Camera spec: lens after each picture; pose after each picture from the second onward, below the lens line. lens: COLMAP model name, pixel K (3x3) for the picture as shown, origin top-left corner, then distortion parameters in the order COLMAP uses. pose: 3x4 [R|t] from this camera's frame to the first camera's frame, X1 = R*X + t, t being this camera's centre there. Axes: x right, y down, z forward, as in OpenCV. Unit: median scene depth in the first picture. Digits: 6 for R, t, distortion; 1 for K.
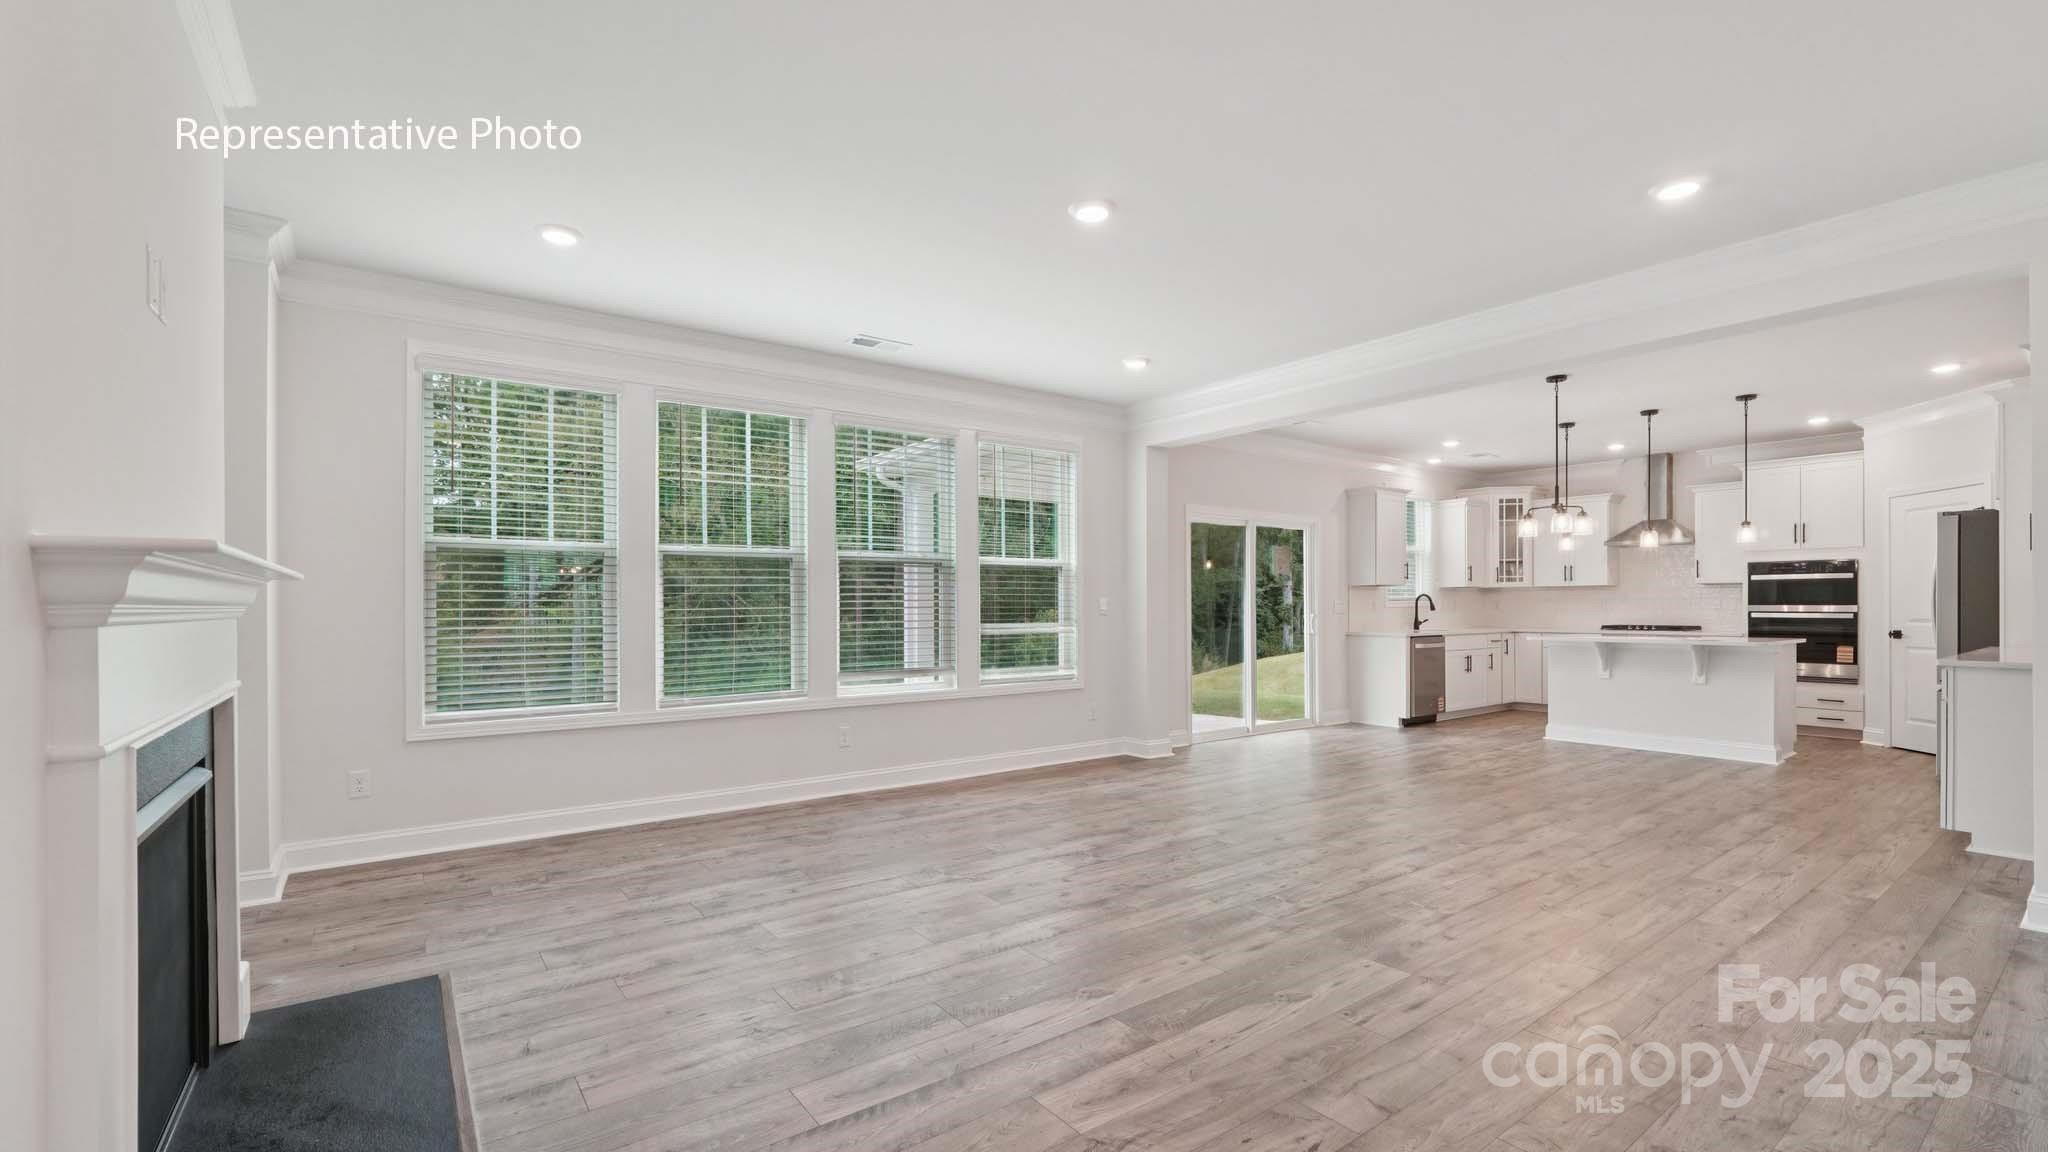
lens RADIAL K [[873.8, 0, 1030.5], [0, 873.8, 604.6], [0, 0, 1]] dist [0.001438, 0.001644]
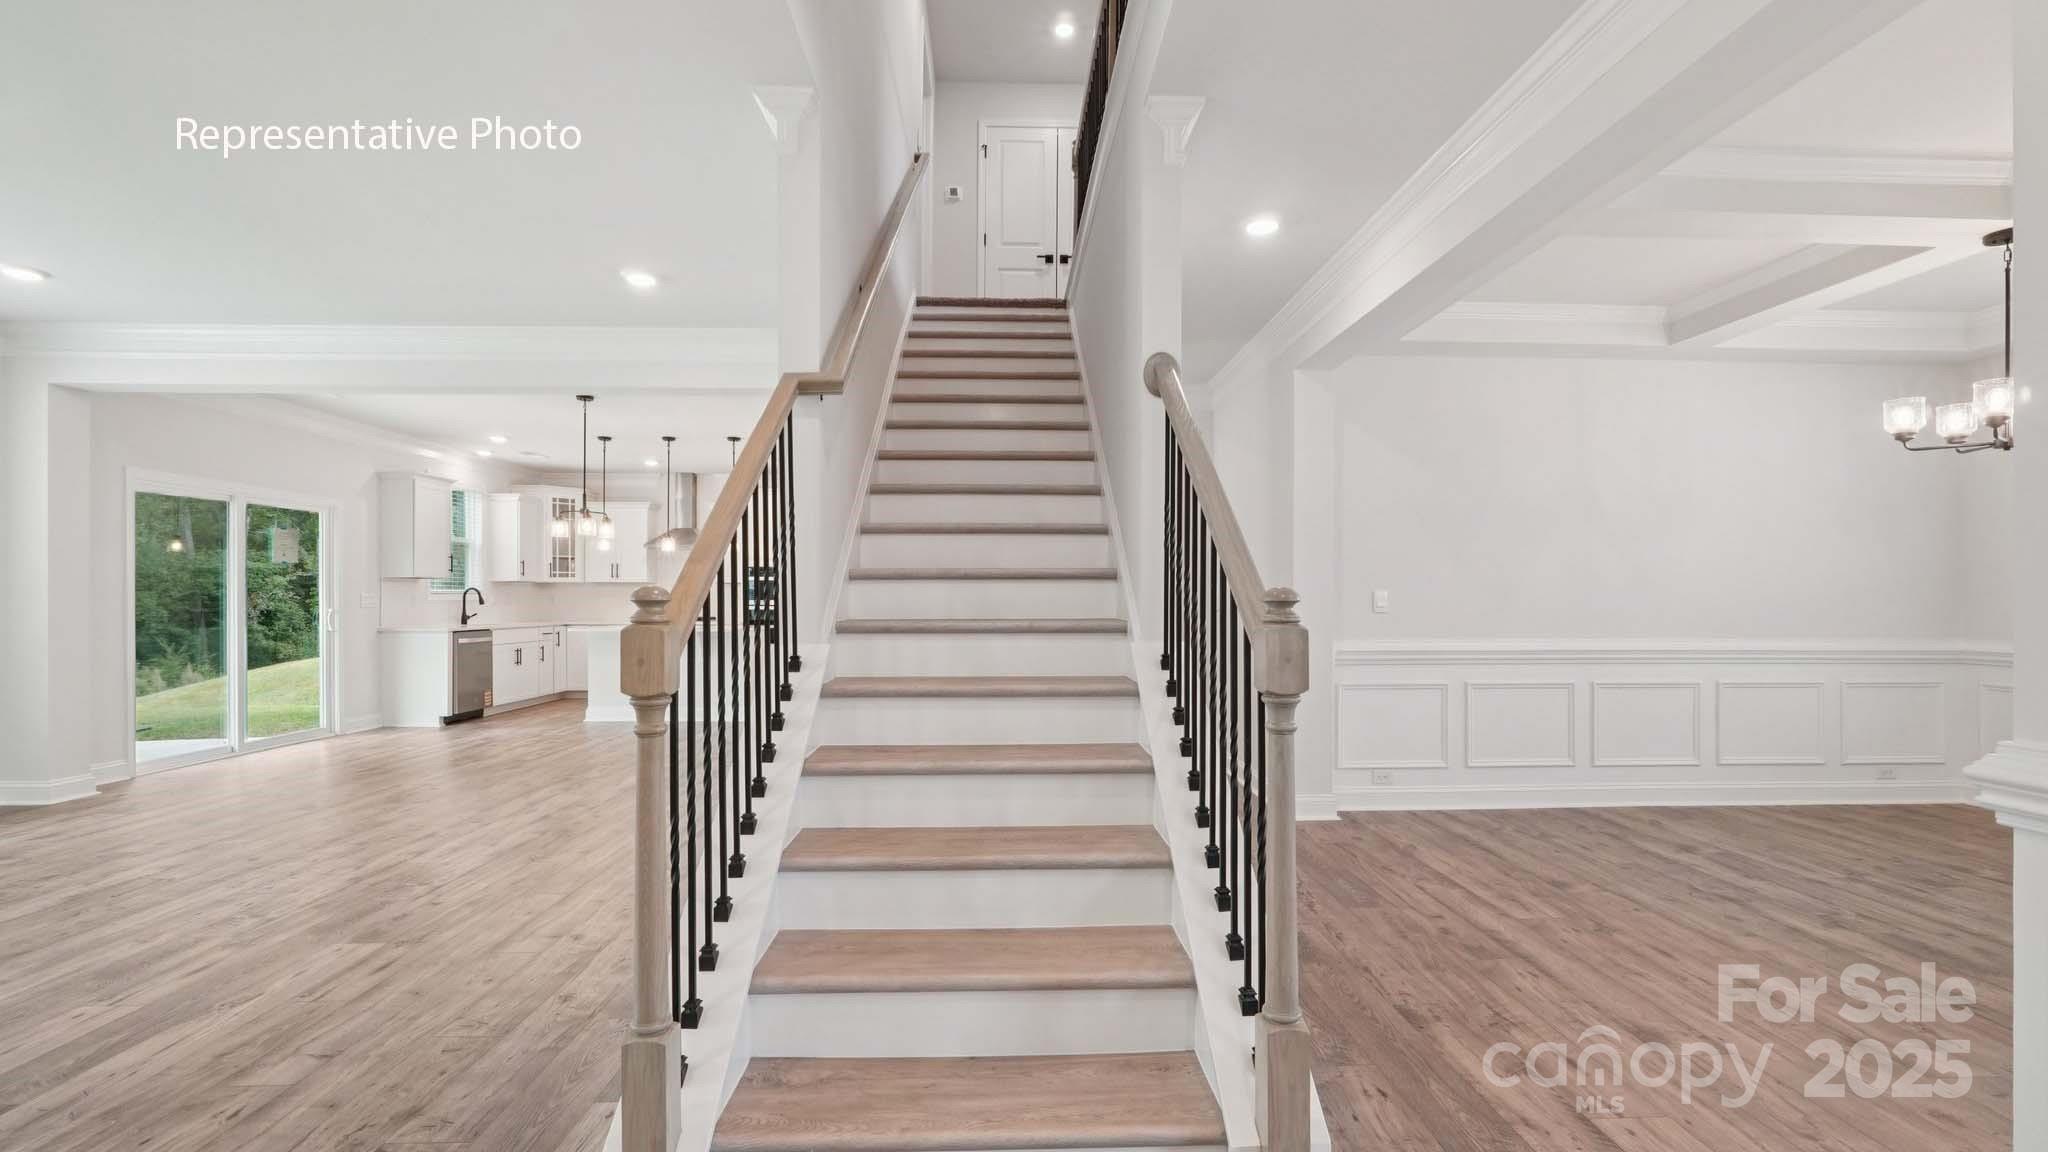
lens RADIAL K [[894.5, 0, 1019.6], [0, 894.5, 596.2], [0, 0, 1]] dist [-0.001462, 0.005159]
pose [[0.587533, 0.007113, 0.809169, 0.000312], [-0.004712, 0.999974, -0.005369, 0.000182], [-0.809187, -0.000658, 0.587551, -0.111475]]
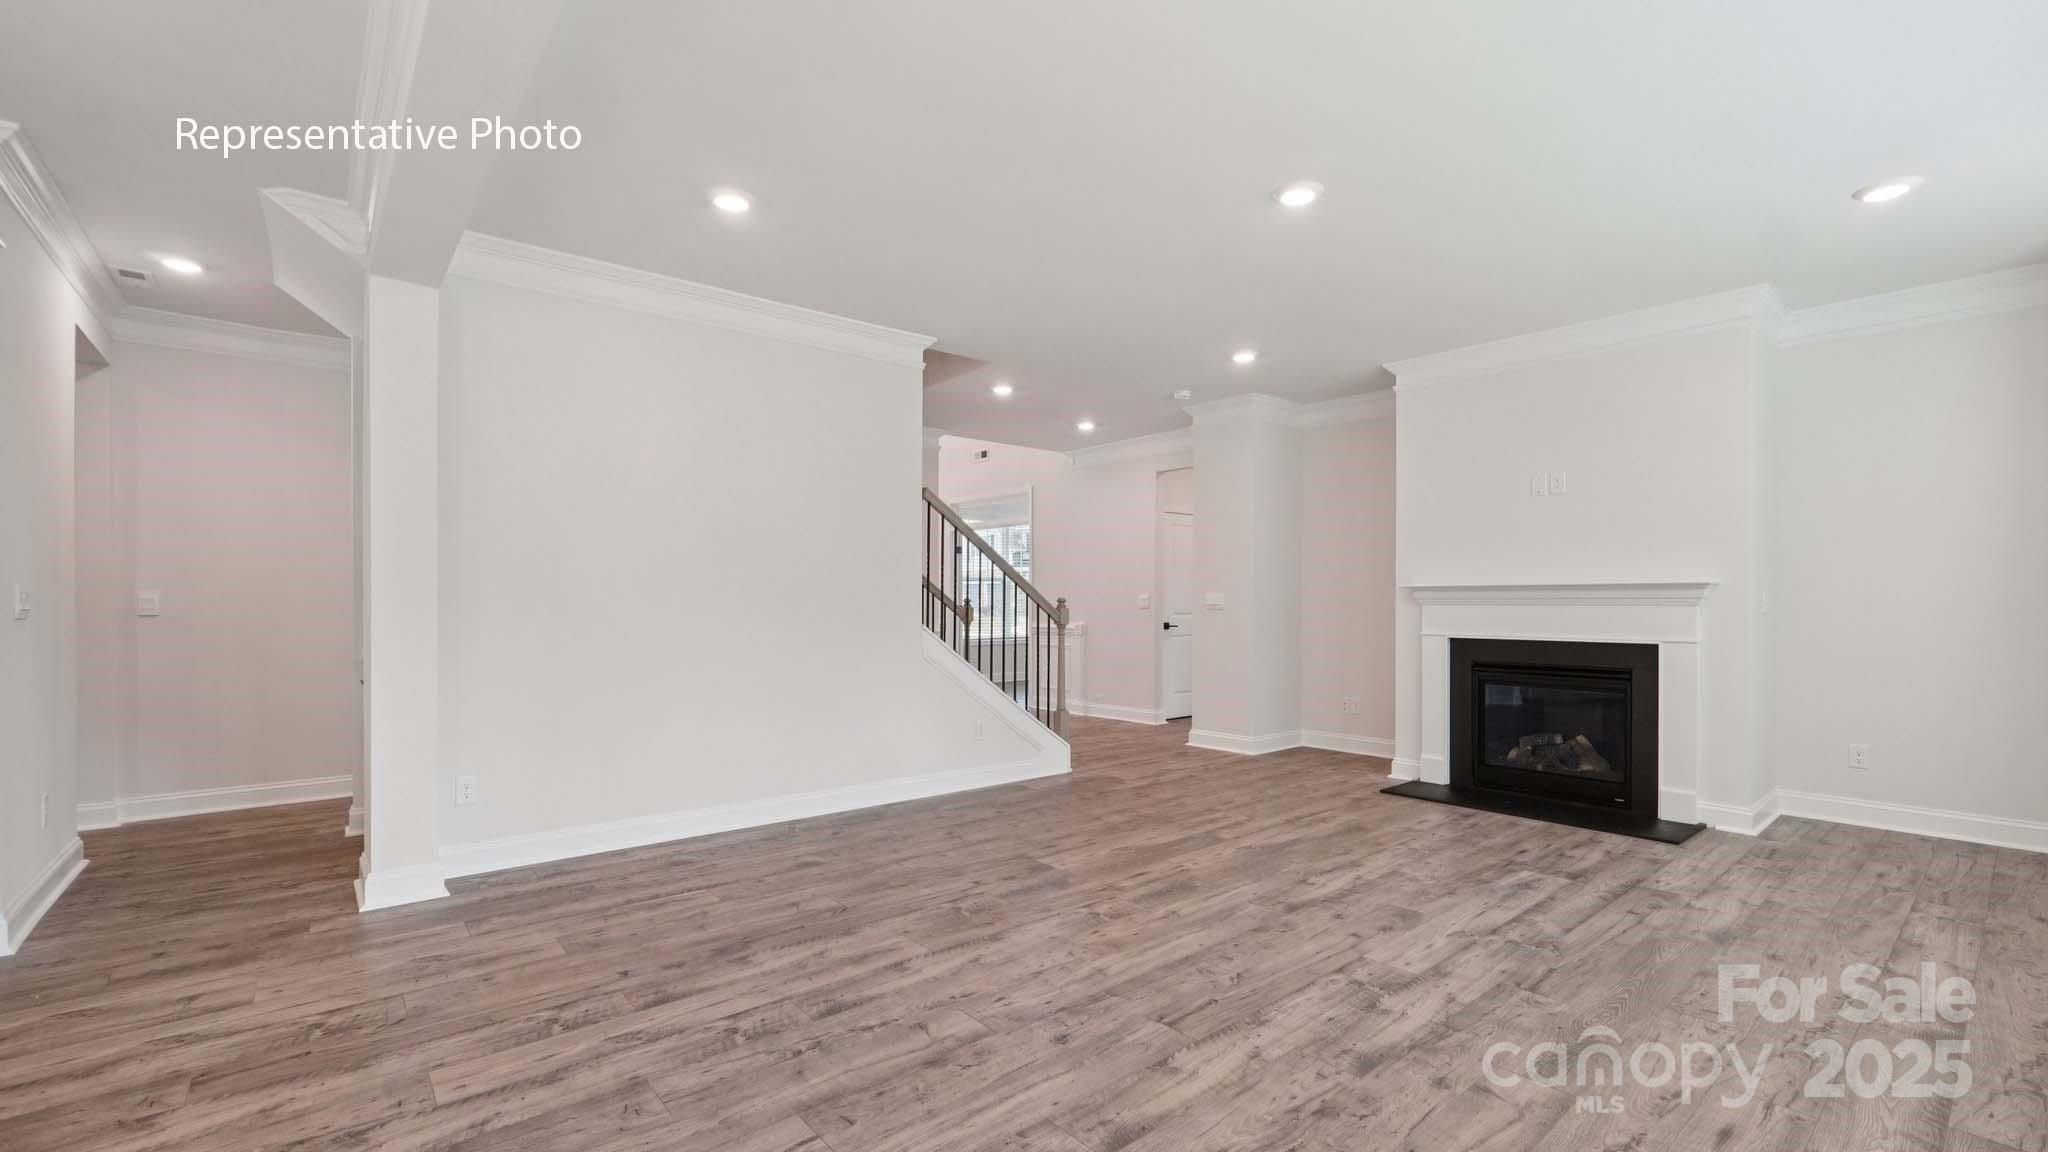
lens RADIAL K [[873.8, 0, 1030.5], [0, 873.8, 604.6], [0, 0, 1]] dist [0.001438, 0.001644]
pose [[-0.998353, 0.003871, -0.057236, 0.215960], [0.003749, 0.999990, 0.002252, 0.001864], [0.057245, 0.002034, -0.998358, 0.996137]]
